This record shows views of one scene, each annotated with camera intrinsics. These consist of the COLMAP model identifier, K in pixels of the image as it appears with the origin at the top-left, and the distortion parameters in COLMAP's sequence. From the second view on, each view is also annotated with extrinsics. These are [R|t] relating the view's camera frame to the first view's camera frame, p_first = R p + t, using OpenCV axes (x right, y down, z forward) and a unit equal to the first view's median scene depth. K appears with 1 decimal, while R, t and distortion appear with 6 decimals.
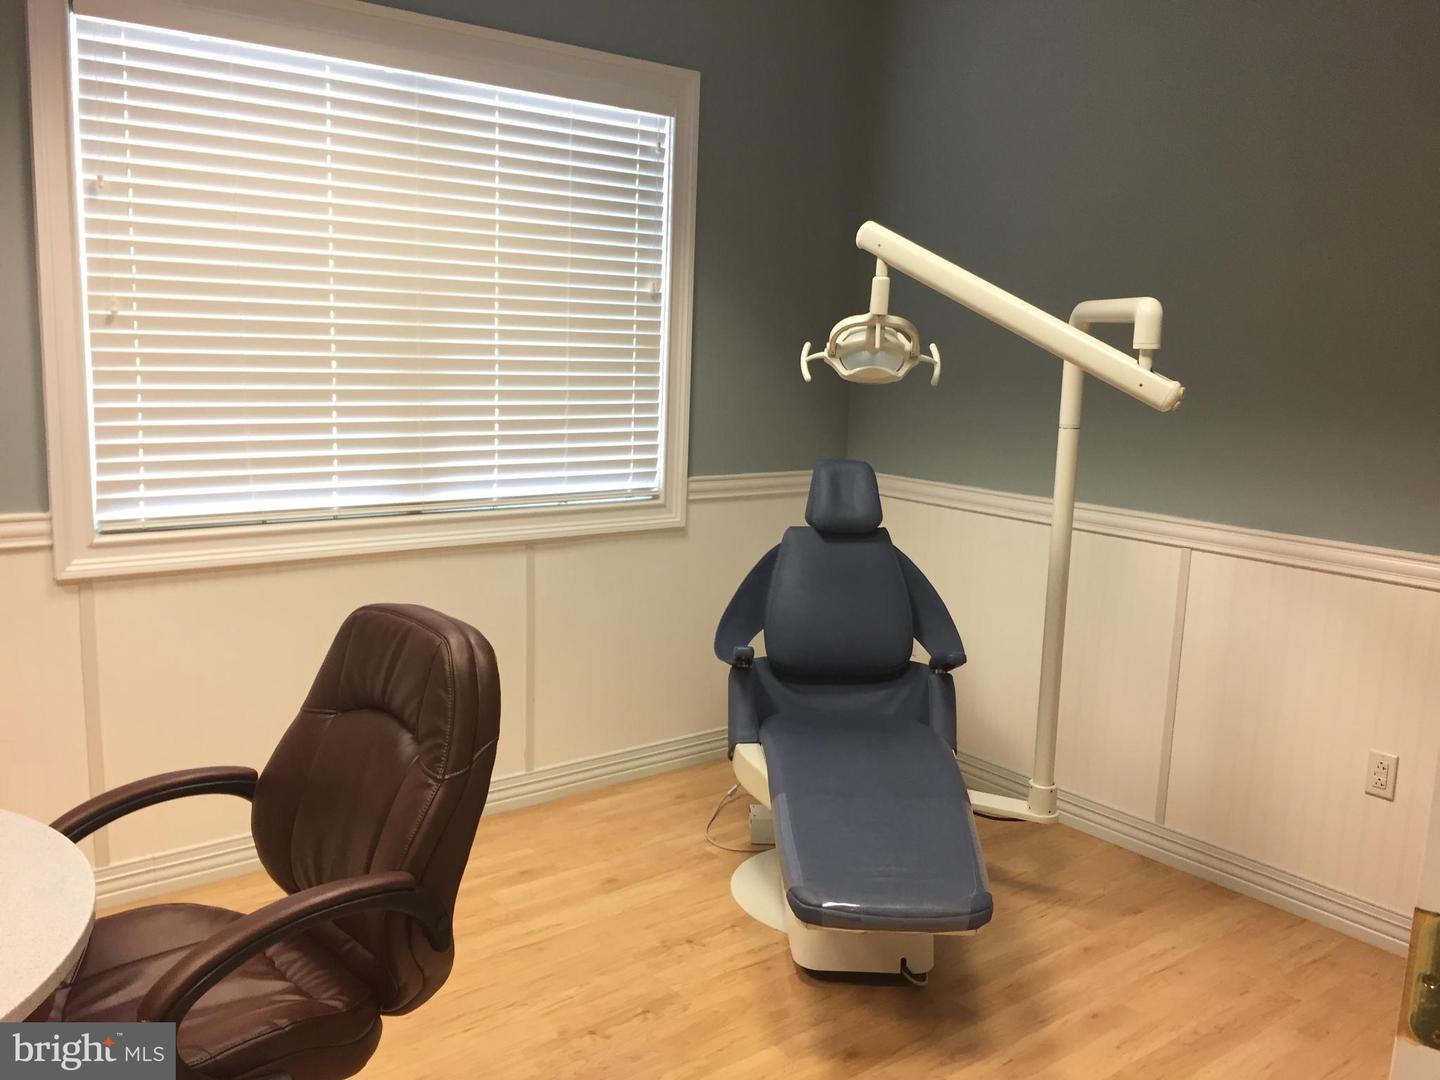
lens RADIAL K [[1224.7, 0, 720.0], [0, 1224.7, 540.0], [0, 0, 1]] dist [0.096072, -0.123254]
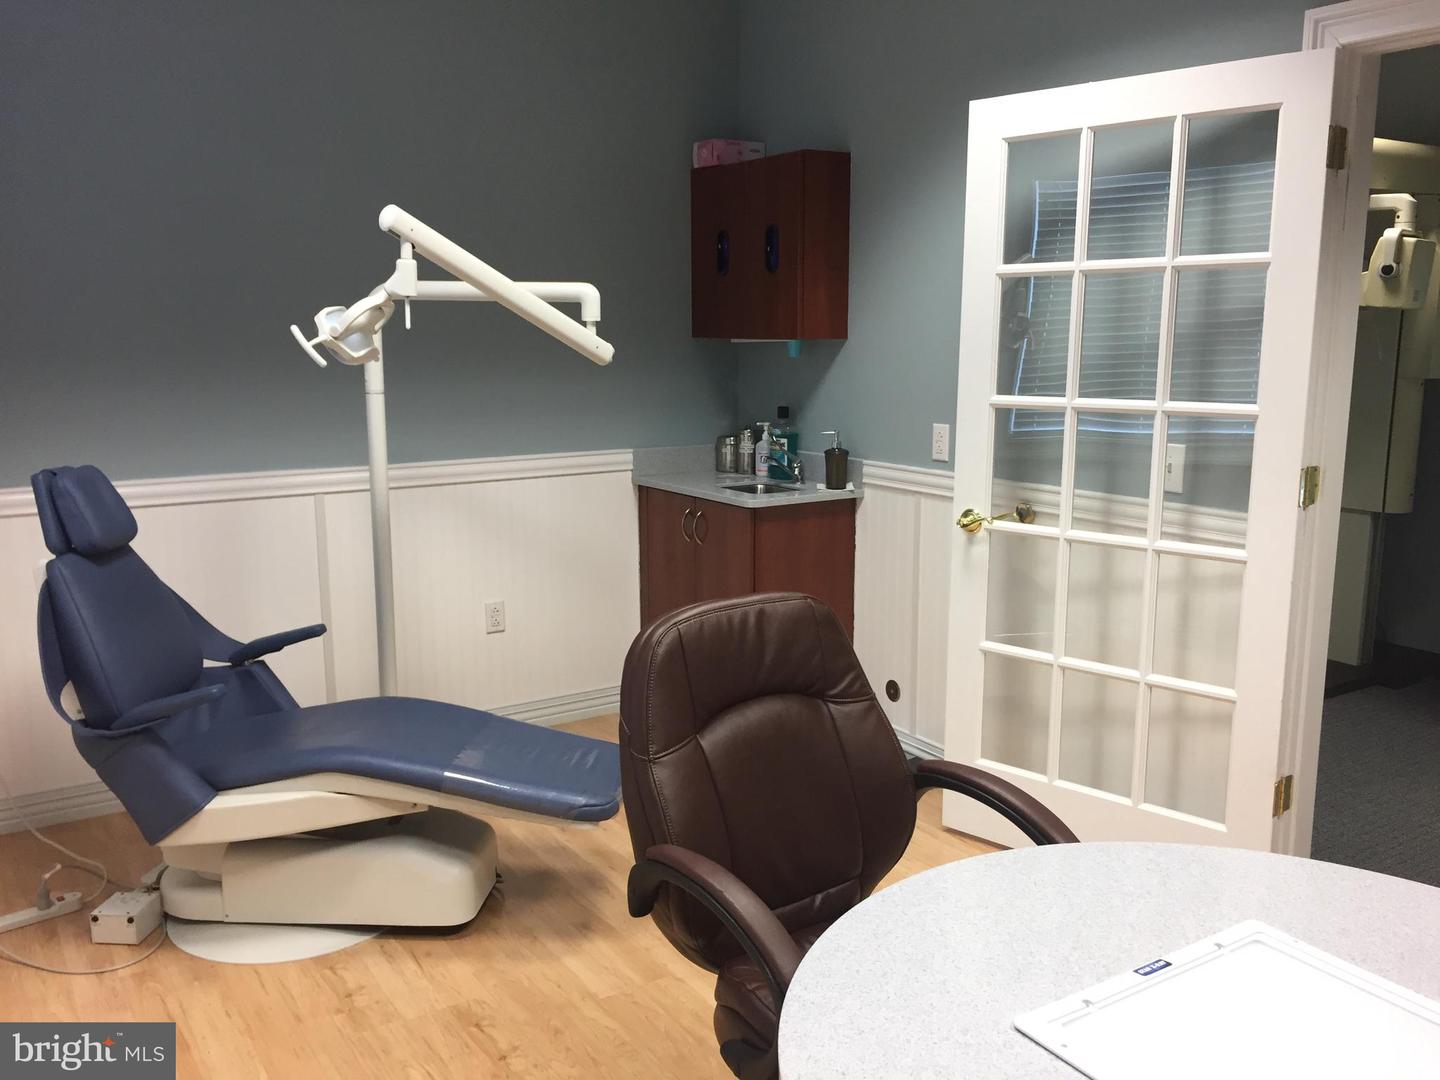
lens RADIAL K [[1224.7, 0, 720.0], [0, 1224.7, 540.0], [0, 0, 1]] dist [0.096072, -0.123254]
pose [[0.102009, -0.209416, 0.972491, -0.903432], [0.167695, 0.967220, 0.190691, -0.138108], [-0.980547, 0.143630, 0.133783, 0.631594]]
